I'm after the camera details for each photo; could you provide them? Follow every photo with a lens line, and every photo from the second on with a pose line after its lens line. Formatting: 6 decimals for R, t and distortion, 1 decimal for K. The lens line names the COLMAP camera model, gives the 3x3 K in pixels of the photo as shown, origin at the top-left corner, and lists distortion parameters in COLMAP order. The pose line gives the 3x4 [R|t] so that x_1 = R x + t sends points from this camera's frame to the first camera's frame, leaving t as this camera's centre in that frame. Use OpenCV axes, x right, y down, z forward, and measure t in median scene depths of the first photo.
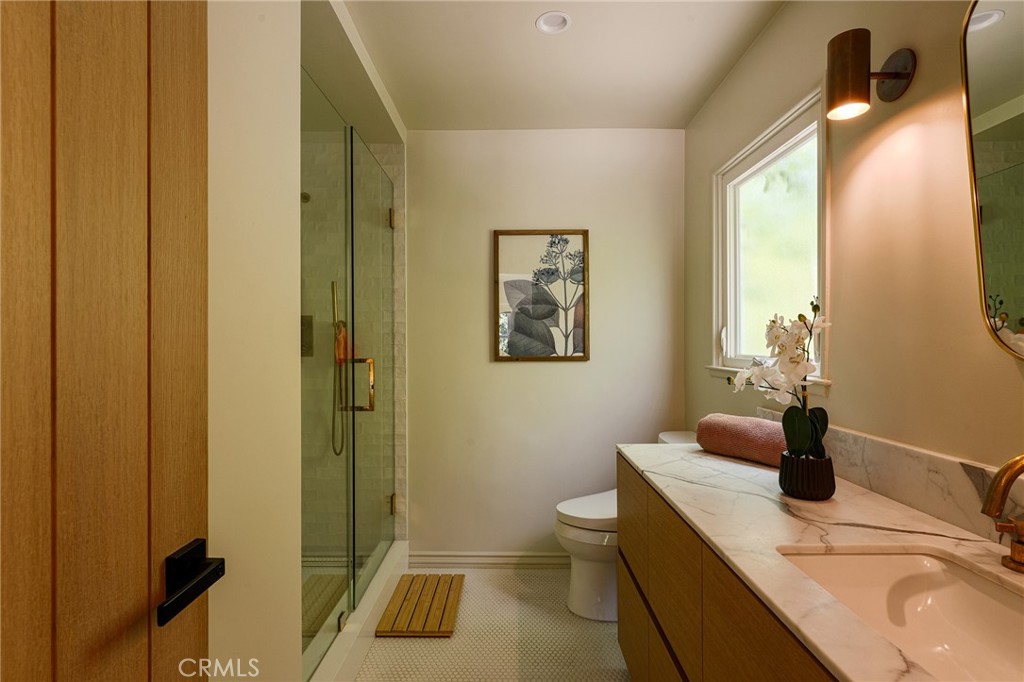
lens RADIAL K [[484.1, 0, 512.6], [0, 484.1, 347.7], [0, 0, 1]] dist [0.000365, 0.000053]
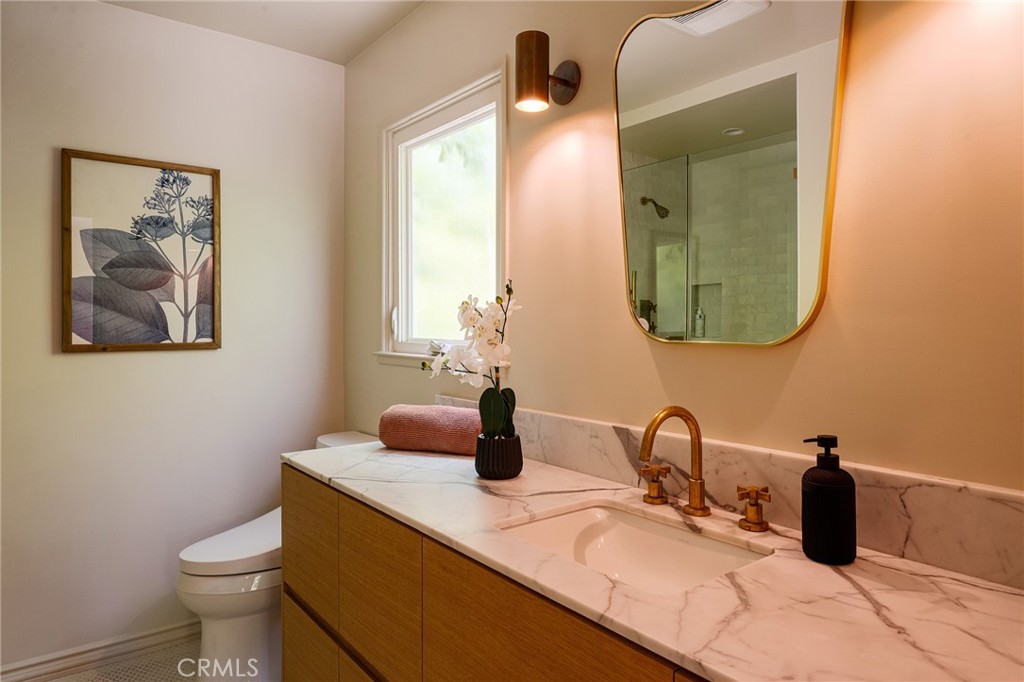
lens RADIAL K [[633.3, 0, 512.5], [0, 633.3, 332.1], [0, 0, 1]] dist [-0.001311, 0.004082]
pose [[0.789397, -0.004053, 0.613869, -0.118926], [0.003392, 0.999992, 0.002241, 0.001379], [-0.613873, 0.000313, 0.789405, -0.039669]]
